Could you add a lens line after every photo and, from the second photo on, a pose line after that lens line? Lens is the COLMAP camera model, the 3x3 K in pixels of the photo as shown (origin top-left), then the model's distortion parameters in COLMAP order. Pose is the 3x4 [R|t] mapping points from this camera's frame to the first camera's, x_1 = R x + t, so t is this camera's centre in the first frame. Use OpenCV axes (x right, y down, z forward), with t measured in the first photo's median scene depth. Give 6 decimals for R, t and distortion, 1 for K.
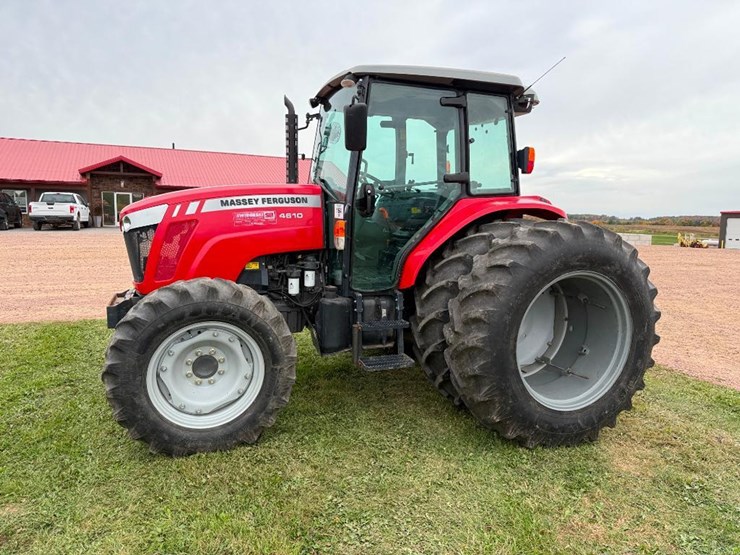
lens RADIAL K [[503.1, 0, 370.4], [0, 503.1, 280.6], [0, 0, 1]] dist [0.127297, -0.215105]
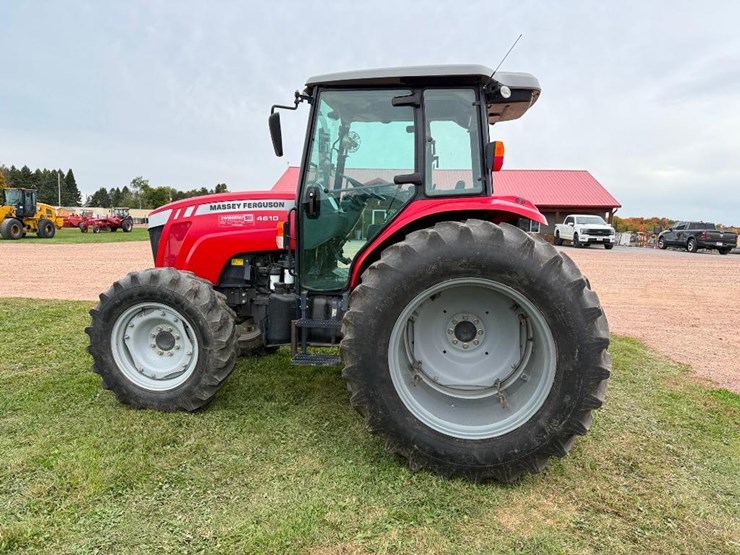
lens RADIAL K [[503.1, 0, 370.4], [0, 503.1, 280.6], [0, 0, 1]] dist [0.127297, -0.215105]
pose [[0.876714, 0.053464, -0.478031, 0.590088], [-0.067646, 0.997631, -0.012486, 0.006807], [0.476232, 0.043283, 0.878254, 0.136320]]
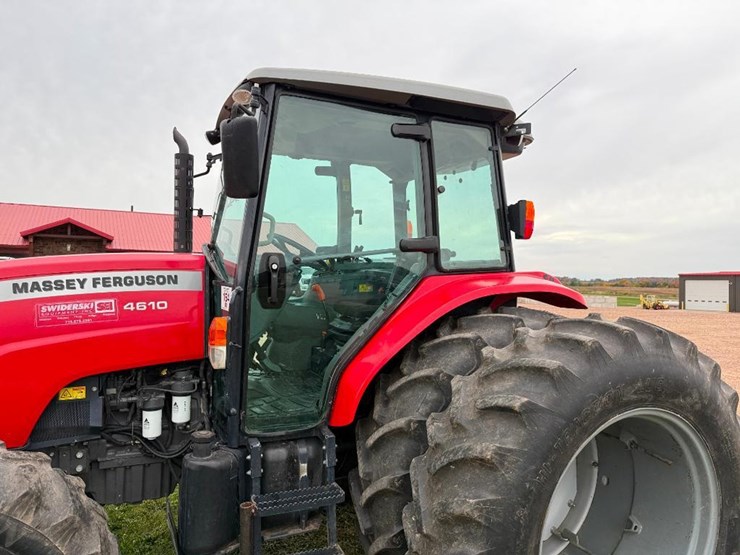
lens RADIAL K [[517.4, 0, 374.4], [0, 517.4, 275.3], [0, 0, 1]] dist [0.043723, -0.069873]
pose [[0.997543, -0.002472, 0.070008, 0.069274], [0.011721, 0.991179, -0.132010, -0.081193], [-0.069064, 0.132507, 0.988773, 0.376083]]
